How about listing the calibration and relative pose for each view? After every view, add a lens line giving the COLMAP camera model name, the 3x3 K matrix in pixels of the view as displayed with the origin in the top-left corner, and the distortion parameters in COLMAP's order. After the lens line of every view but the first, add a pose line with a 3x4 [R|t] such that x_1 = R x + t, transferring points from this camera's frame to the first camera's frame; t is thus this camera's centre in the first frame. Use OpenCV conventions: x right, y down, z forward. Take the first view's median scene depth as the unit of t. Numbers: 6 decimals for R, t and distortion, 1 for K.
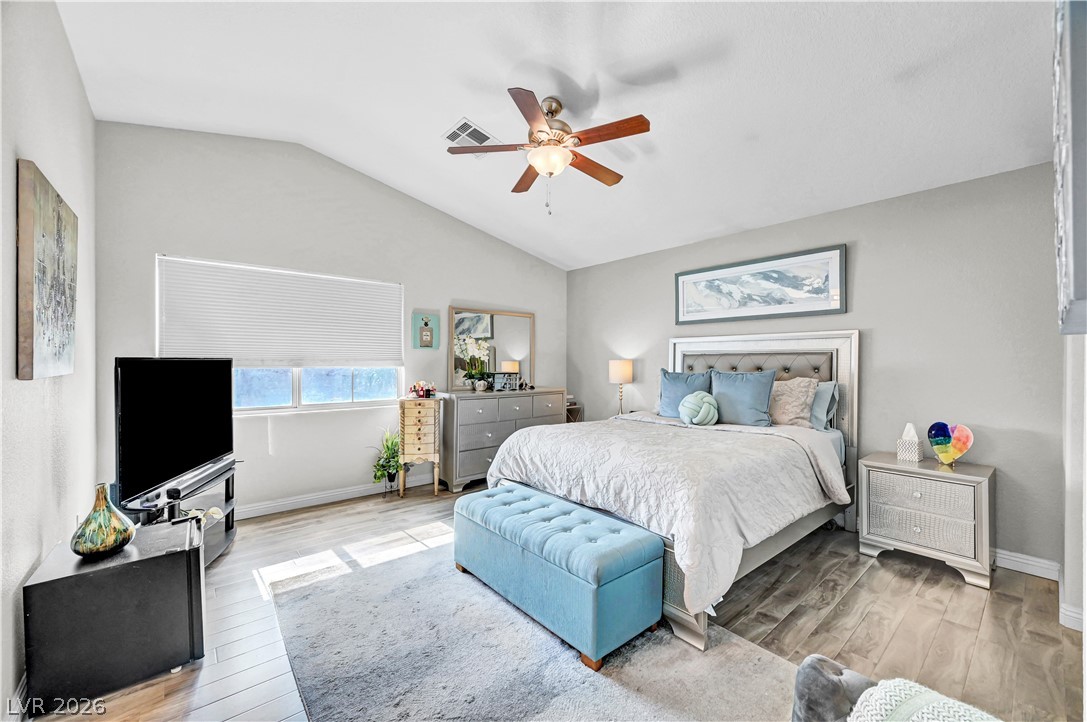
lens RADIAL K [[431.1, 0, 519.3], [0, 431.1, 356.5], [0, 0, 1]] dist [0.000331, 0.001094]
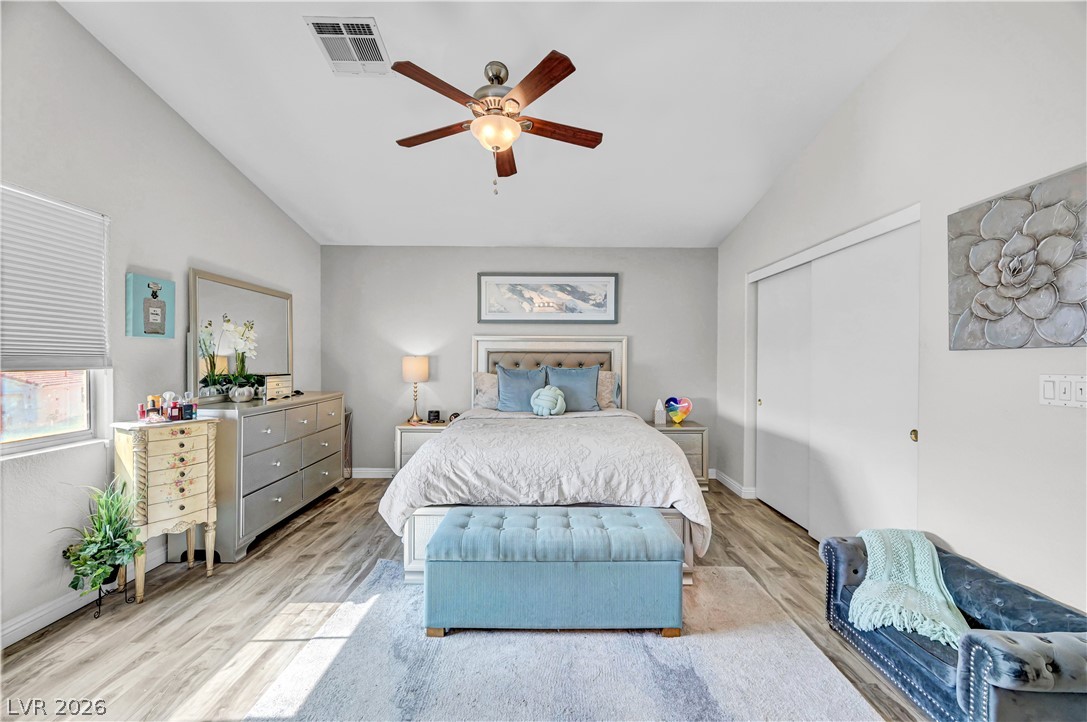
lens RADIAL K [[431.1, 0, 581.1], [0, 431.1, 355.8], [0, 0, 1]] dist [0.000331, 0.001094]
pose [[0.625371, 0.005088, 0.780311, -0.368759], [-0.010623, 0.999942, 0.001993, 0.000494], [-0.780255, -0.009536, 0.625389, 0.217212]]
